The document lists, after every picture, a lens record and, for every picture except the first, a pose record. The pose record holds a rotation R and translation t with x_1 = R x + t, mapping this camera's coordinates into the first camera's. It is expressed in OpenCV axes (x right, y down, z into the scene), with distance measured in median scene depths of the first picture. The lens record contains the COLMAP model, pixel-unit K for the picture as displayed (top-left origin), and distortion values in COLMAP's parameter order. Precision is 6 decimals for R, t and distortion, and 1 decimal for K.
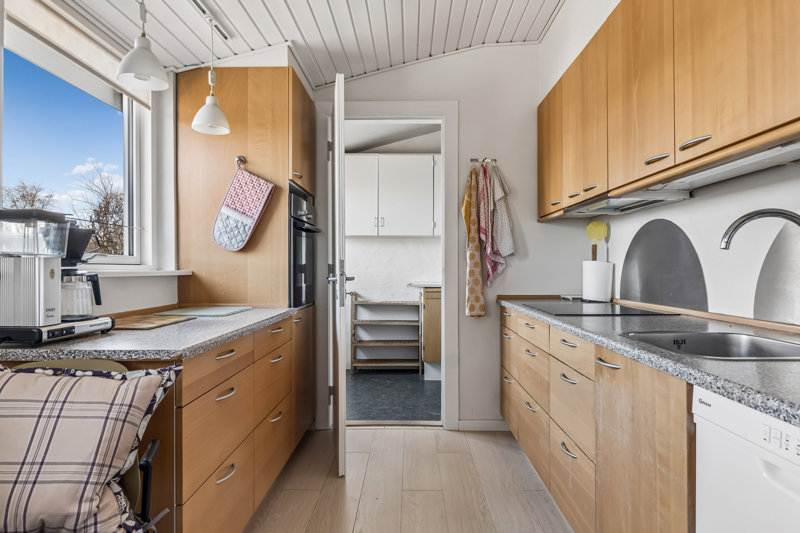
lens RADIAL K [[526.5, 0, 400.5], [0, 526.5, 266.2], [0, 0, 1]] dist [0.004863, 0.000436]
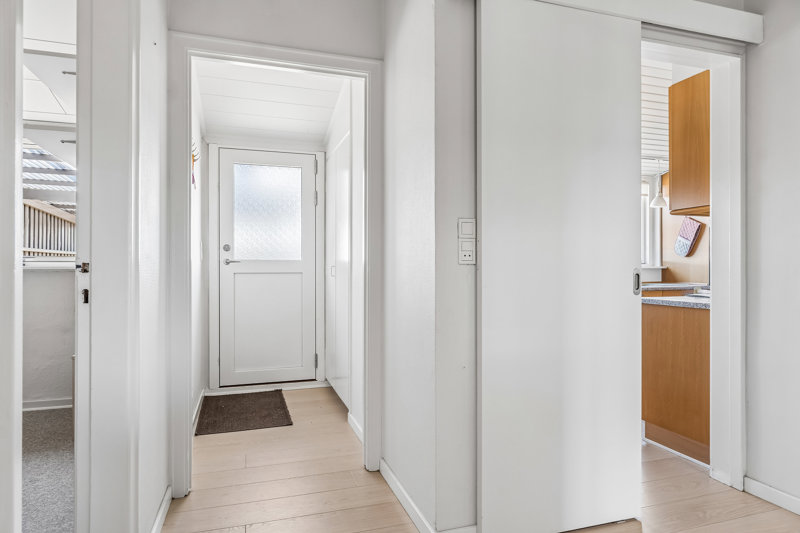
lens RADIAL K [[494.0, 0, 401.2], [0, 494.0, 266.5], [0, 0, 1]] dist [-0.000219, -0.000036]
pose [[0.326144, -0.002874, -0.945316, 1.170275], [0.001974, 0.999995, -0.002359, 0.011203], [0.945318, -0.001097, 0.326148, -0.693943]]
